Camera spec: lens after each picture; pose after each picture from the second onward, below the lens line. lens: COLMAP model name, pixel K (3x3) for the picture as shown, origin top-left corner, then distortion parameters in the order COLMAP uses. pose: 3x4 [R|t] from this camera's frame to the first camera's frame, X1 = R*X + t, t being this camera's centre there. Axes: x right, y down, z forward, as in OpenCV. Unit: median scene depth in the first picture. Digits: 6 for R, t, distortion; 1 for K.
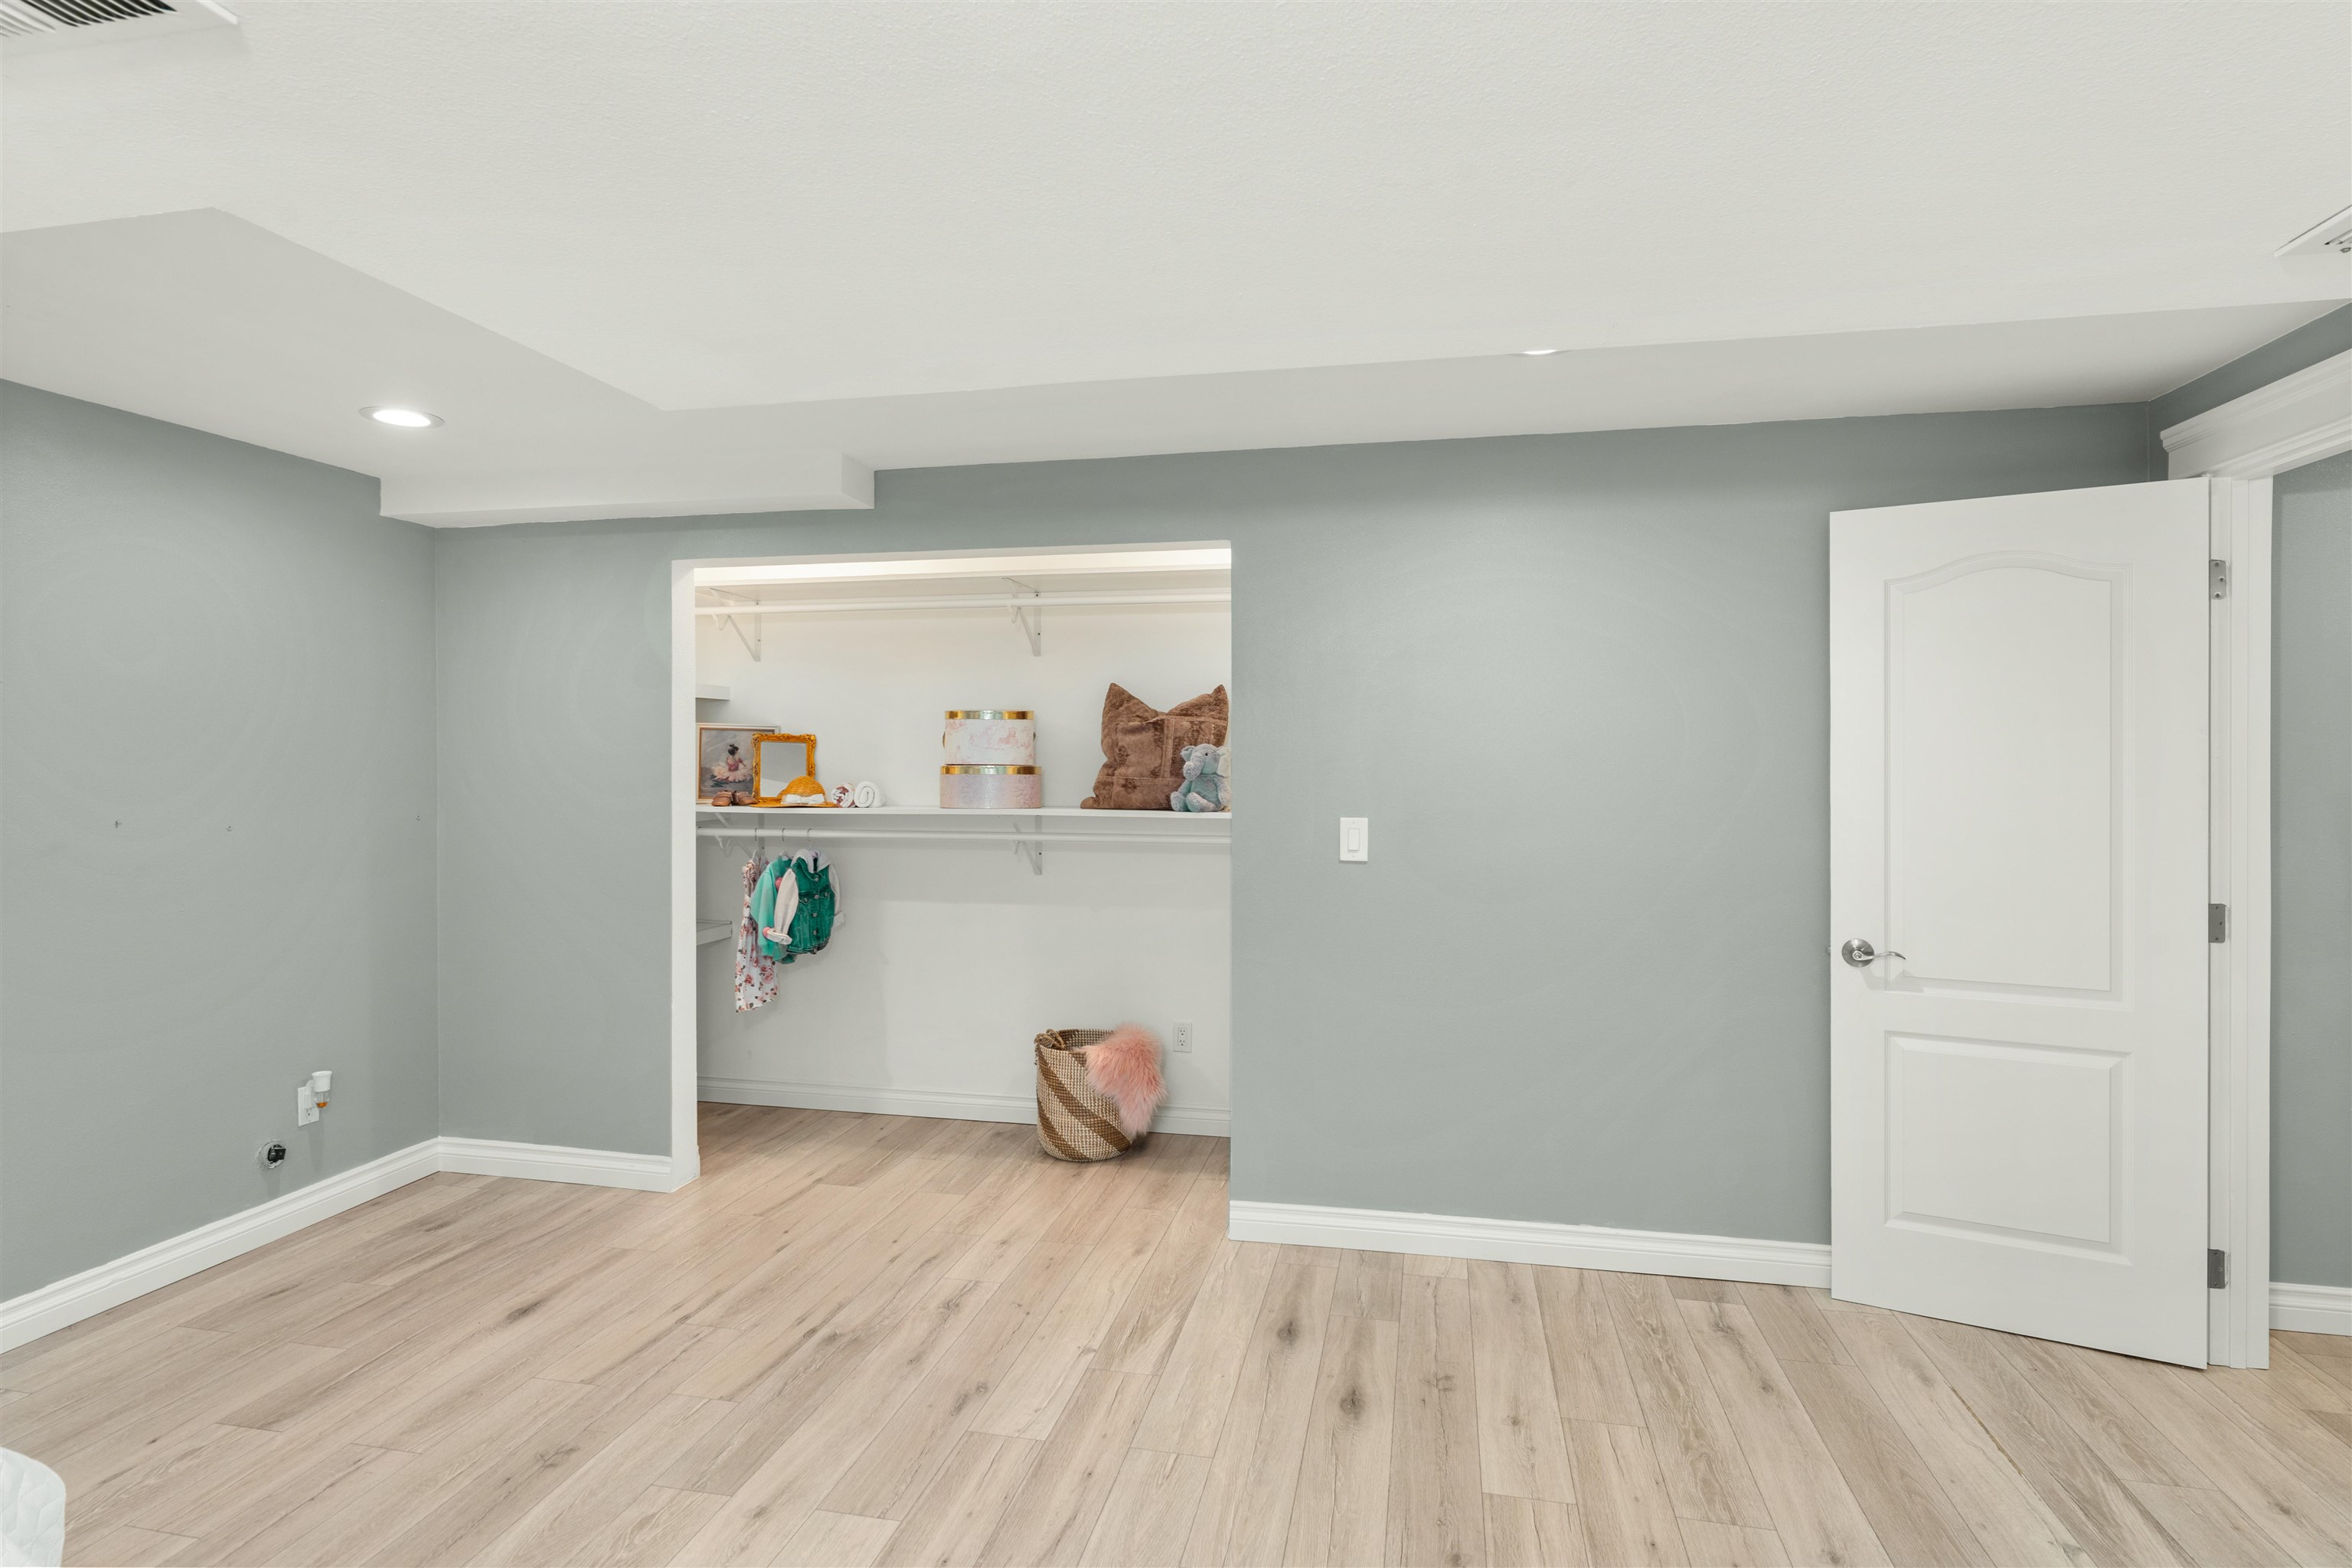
lens RADIAL K [[1186.0, 0, 1177.0], [0, 1186.0, 772.3], [0, 0, 1]] dist [-0.001567, 0.000021]
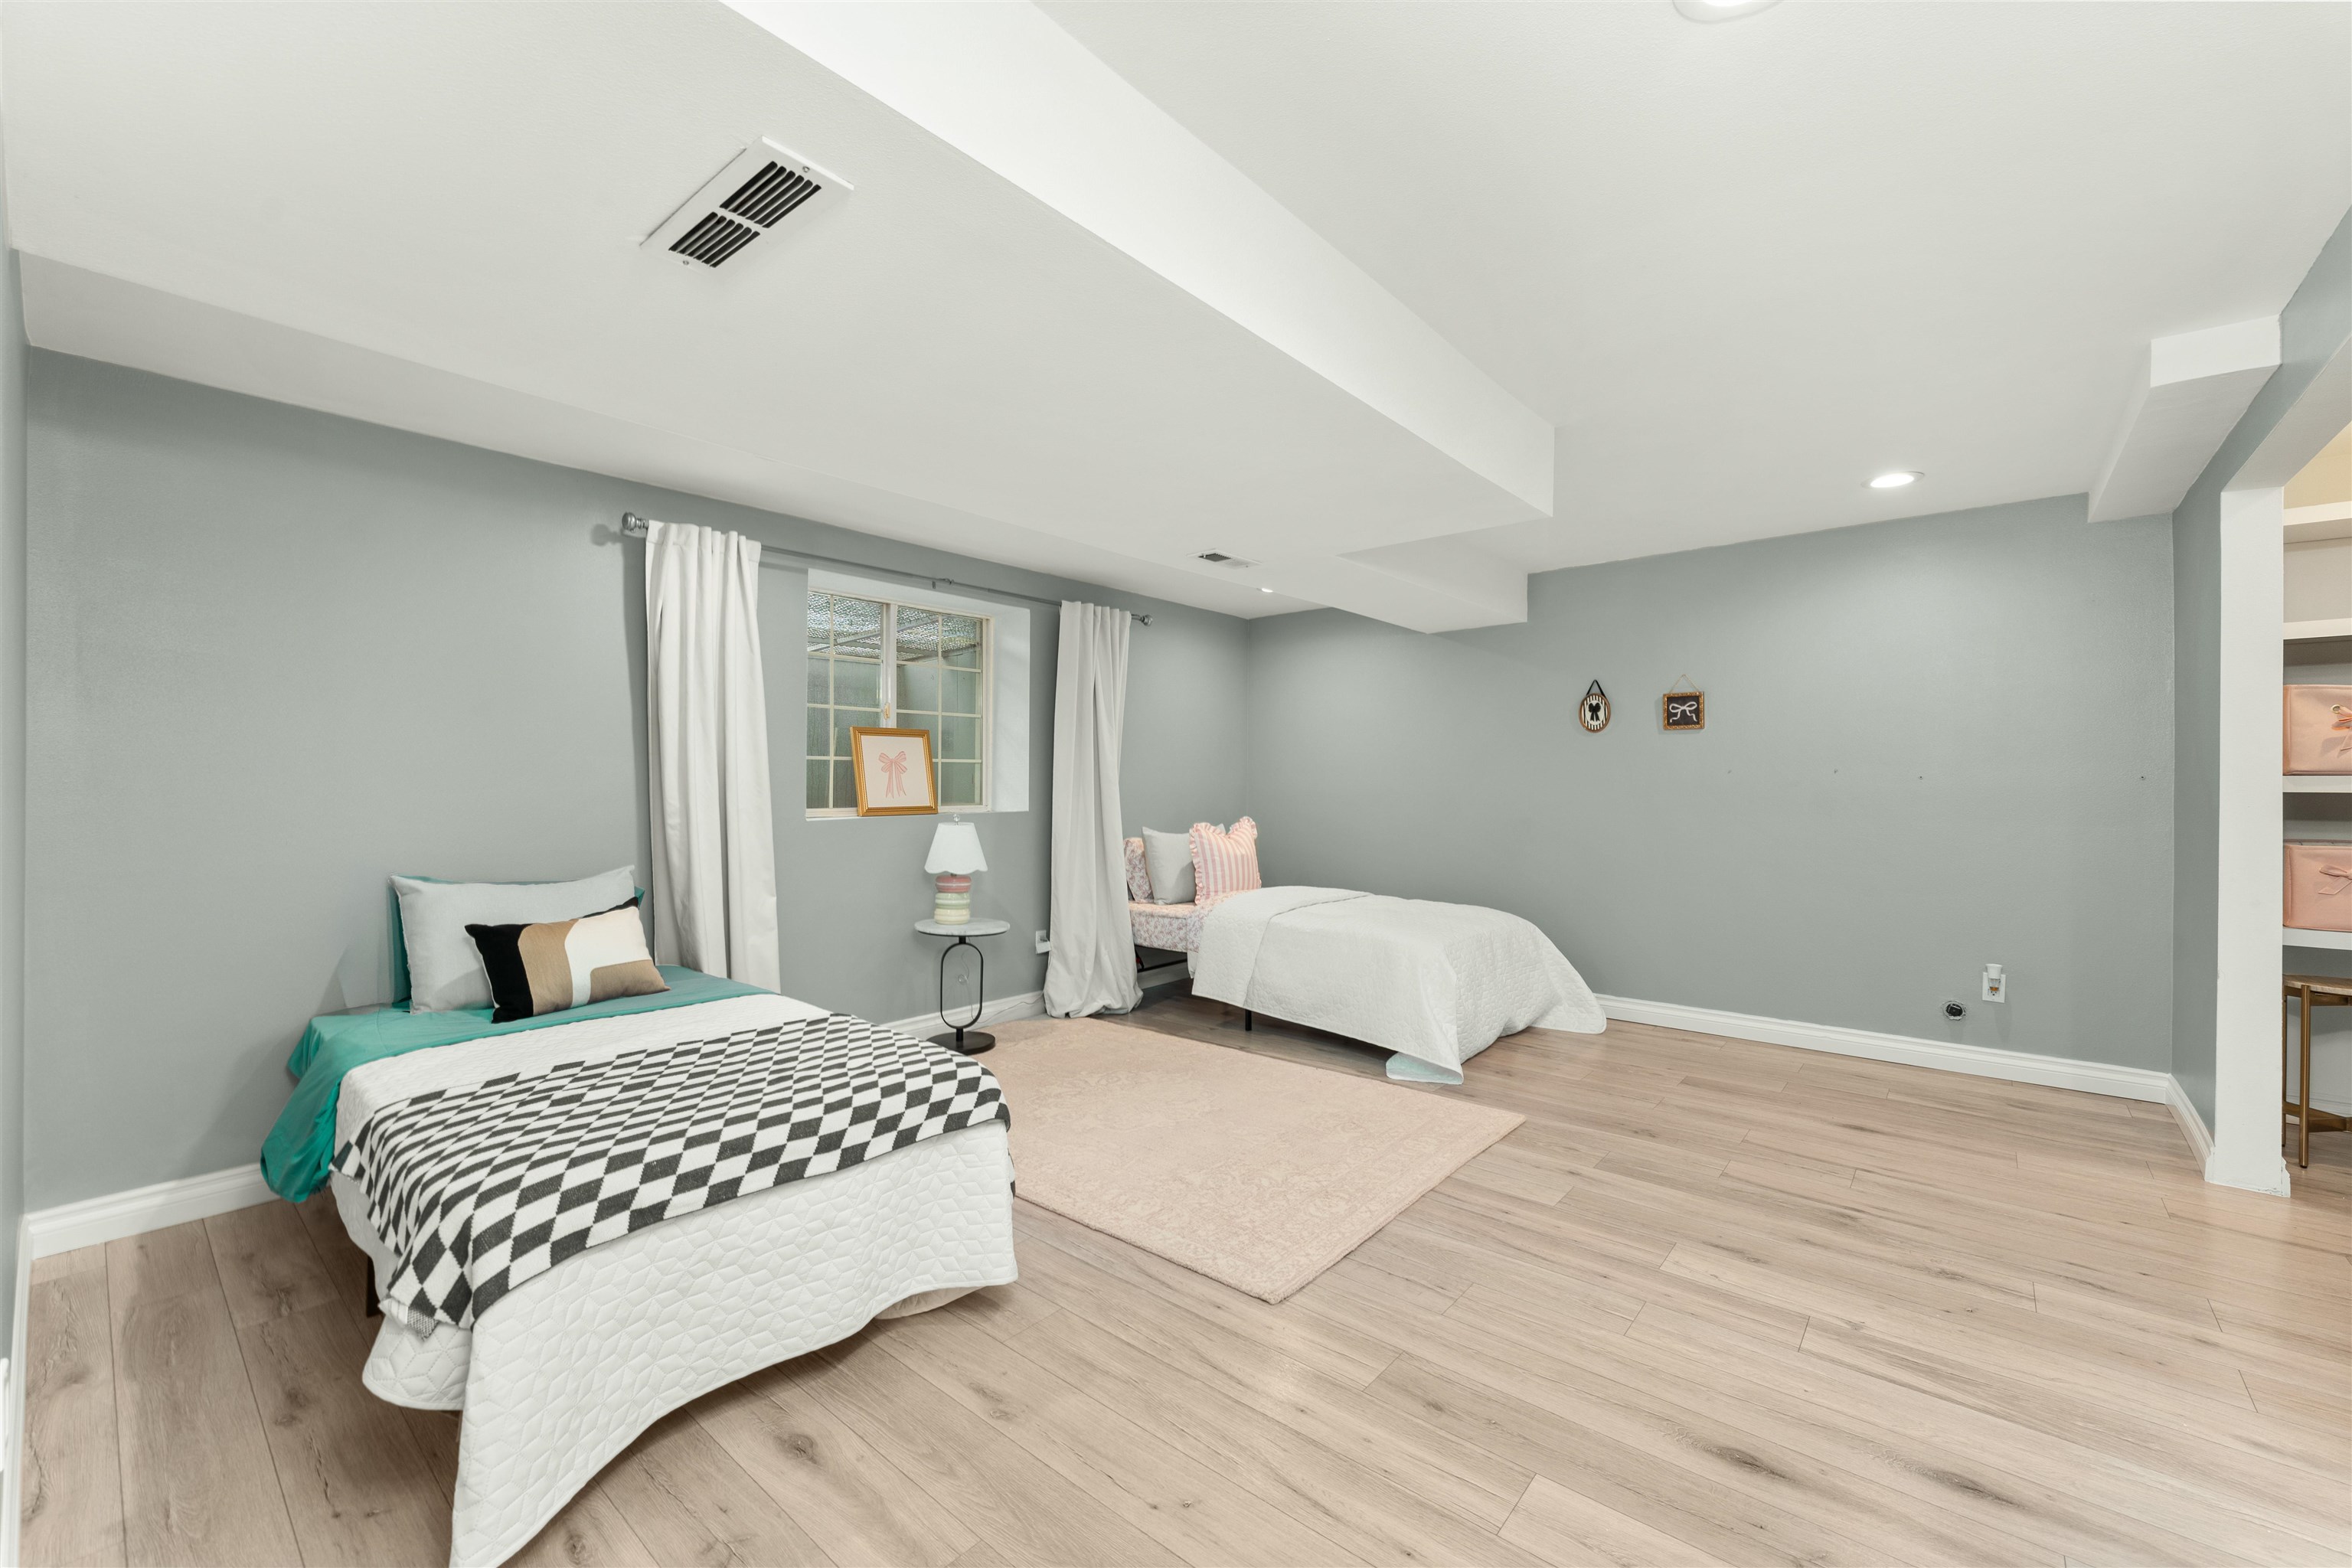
lens RADIAL K [[959.7, 0, 1179.0], [0, 959.7, 787.9], [0, 0, 1]] dist [0.000135, -0.000067]
pose [[-0.475006, -0.000173, -0.879983, 0.787773], [-0.012698, 0.999897, 0.006657, 0.075137], [0.879891, 0.014336, -0.474959, 0.856069]]
